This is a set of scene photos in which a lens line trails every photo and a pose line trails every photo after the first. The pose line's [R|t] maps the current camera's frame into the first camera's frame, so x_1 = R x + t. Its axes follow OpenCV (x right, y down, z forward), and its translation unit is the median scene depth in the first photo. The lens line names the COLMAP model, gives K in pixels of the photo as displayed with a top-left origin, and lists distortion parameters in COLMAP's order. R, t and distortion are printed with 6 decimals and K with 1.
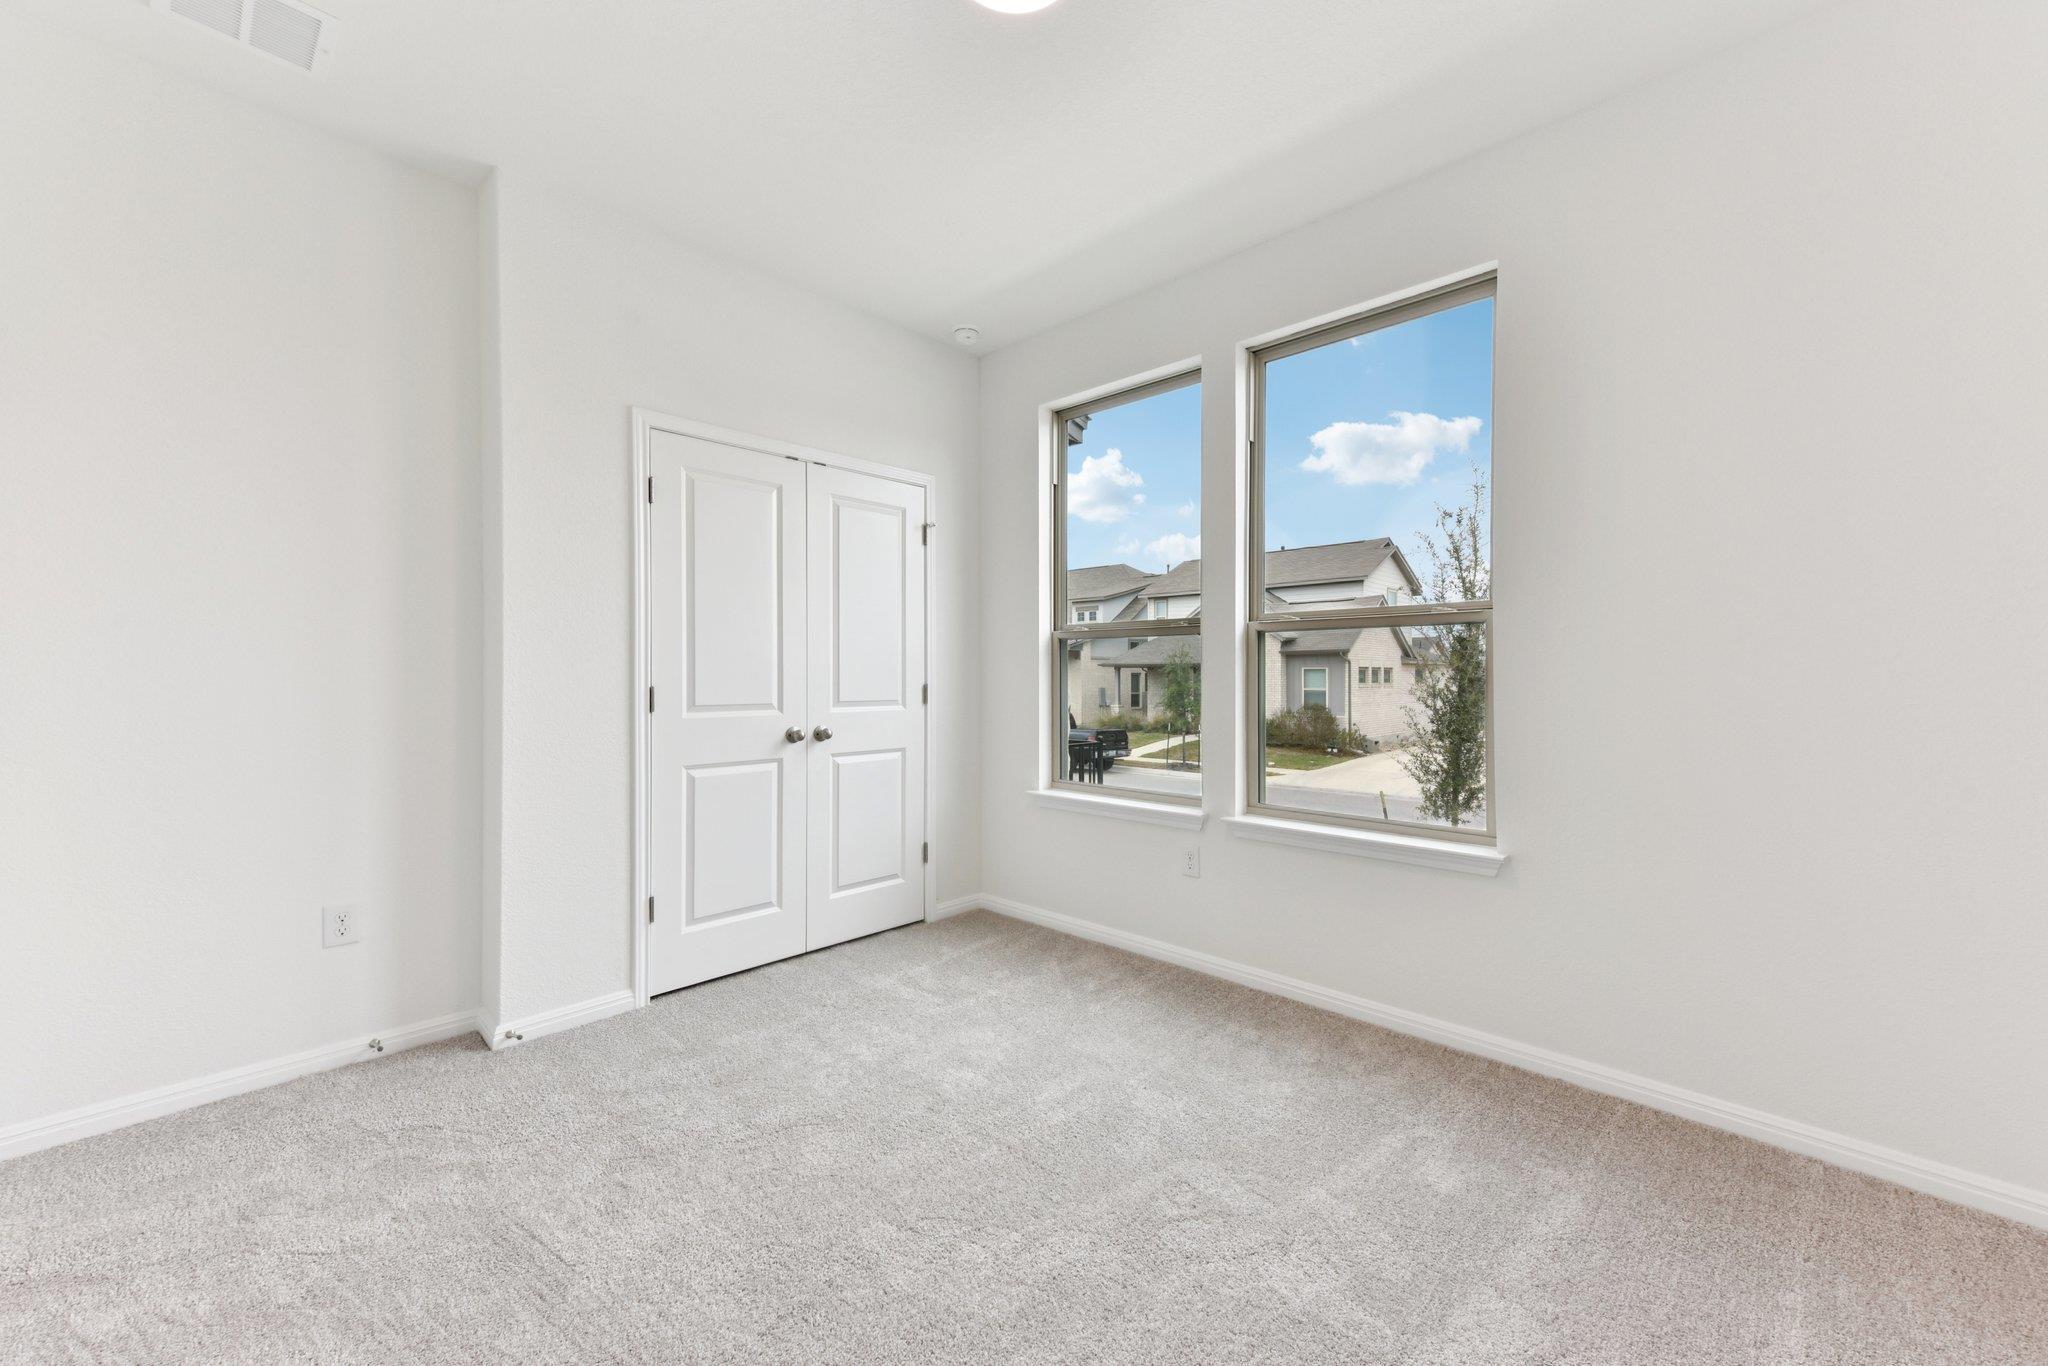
lens RADIAL K [[811.4, 0, 1028.3], [0, 811.4, 679.9], [0, 0, 1]] dist [0.030548, -0.000485]
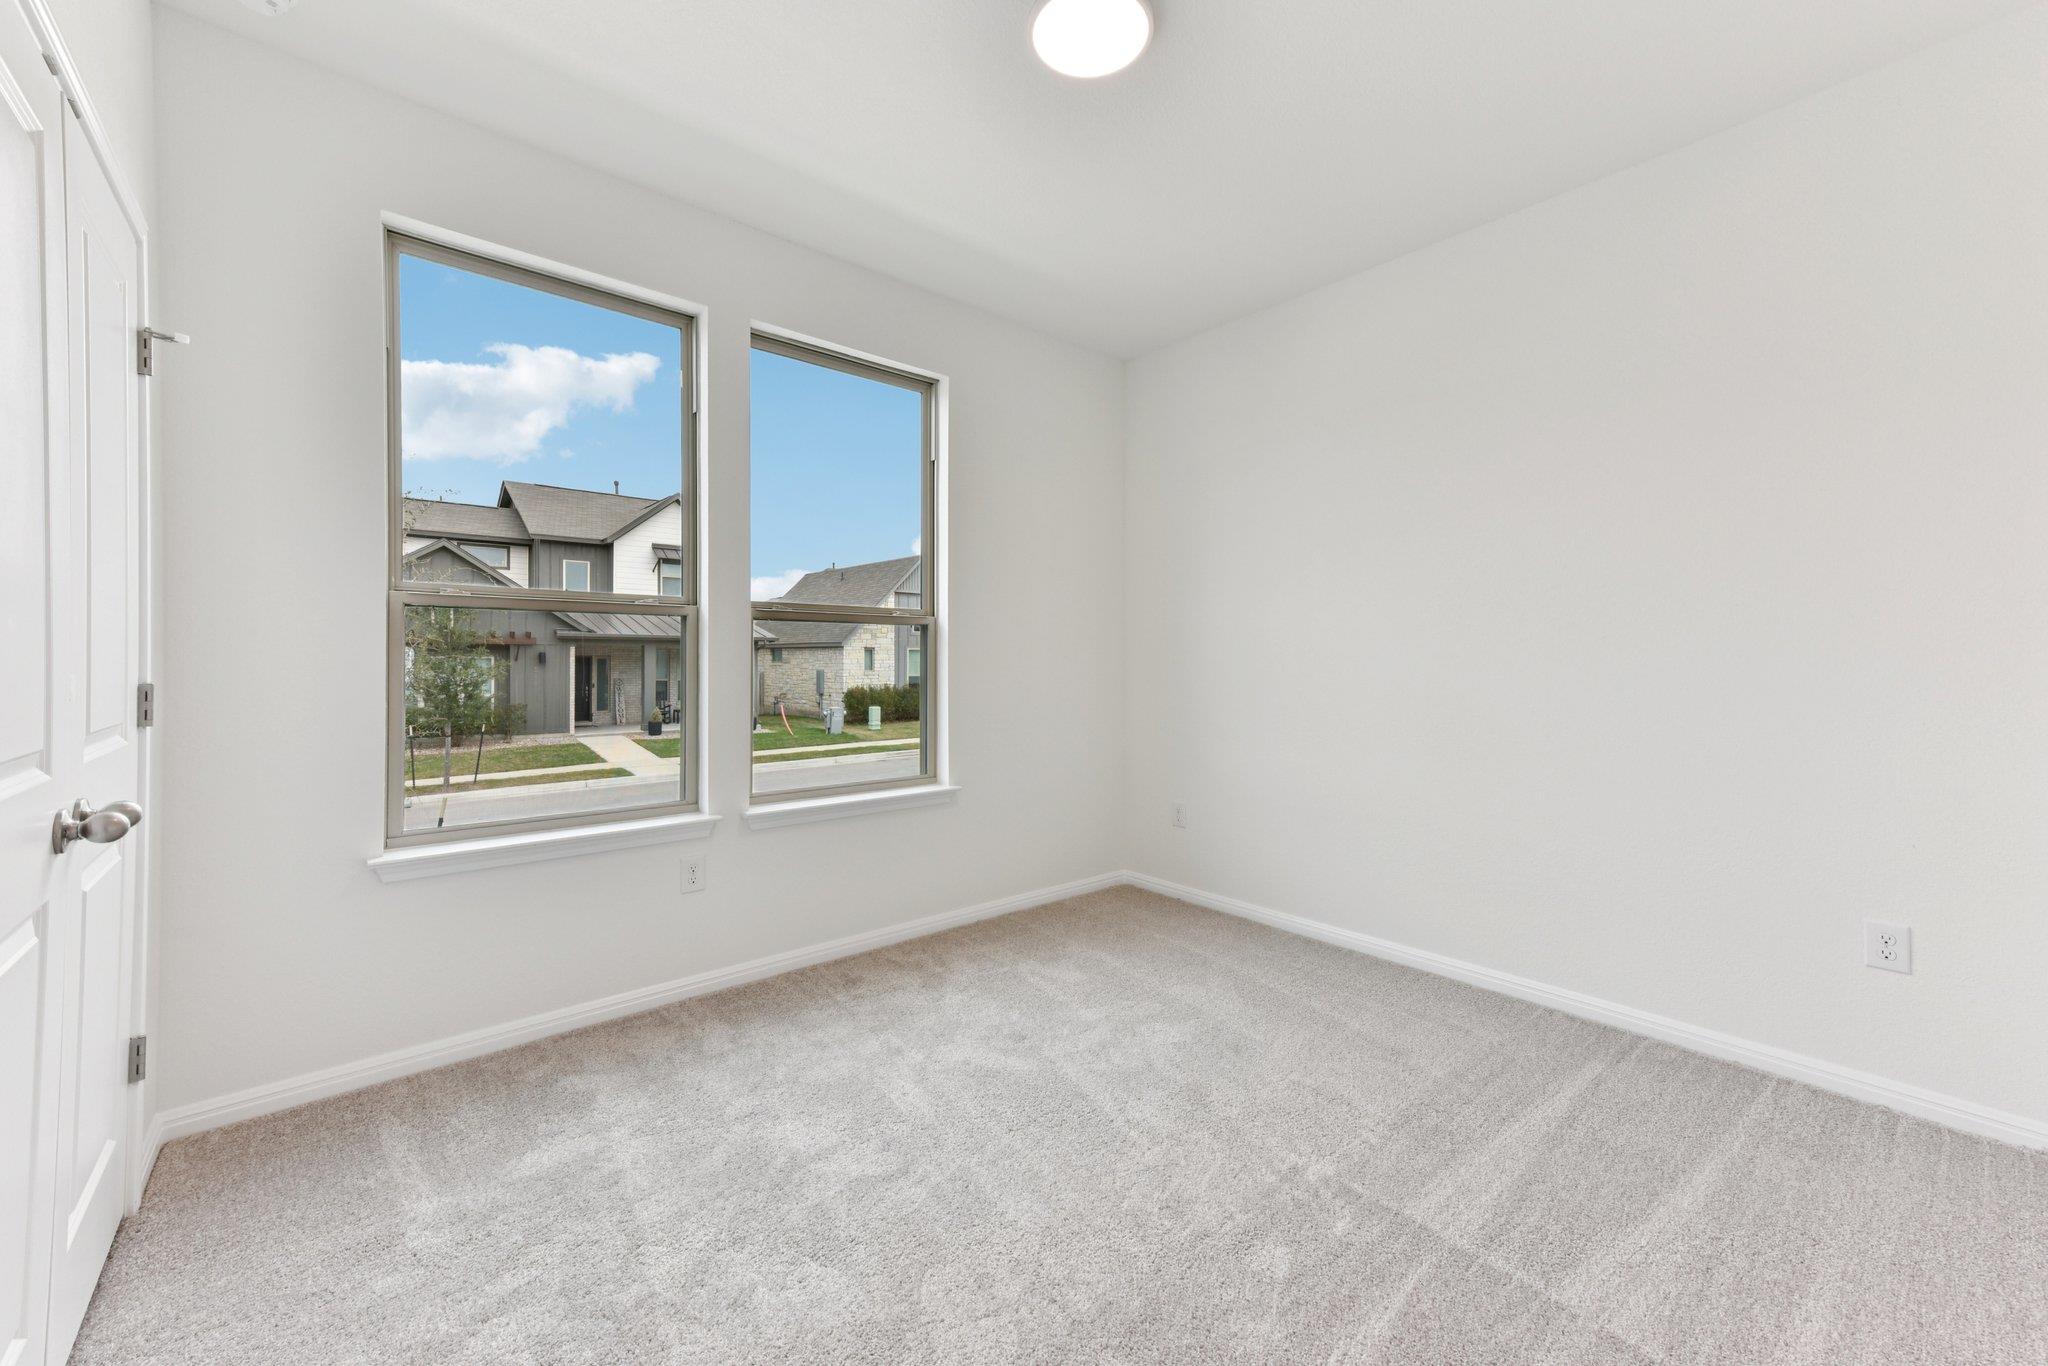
lens RADIAL K [[811.4, 0, 1027.0], [0, 811.4, 662.3], [0, 0, 1]] dist [0.030548, -0.000485]
pose [[0.099053, -0.005986, 0.995064, -0.647524], [0.001169, 0.999982, 0.005899, -0.011226], [-0.995081, 0.000579, 0.099058, 0.556063]]
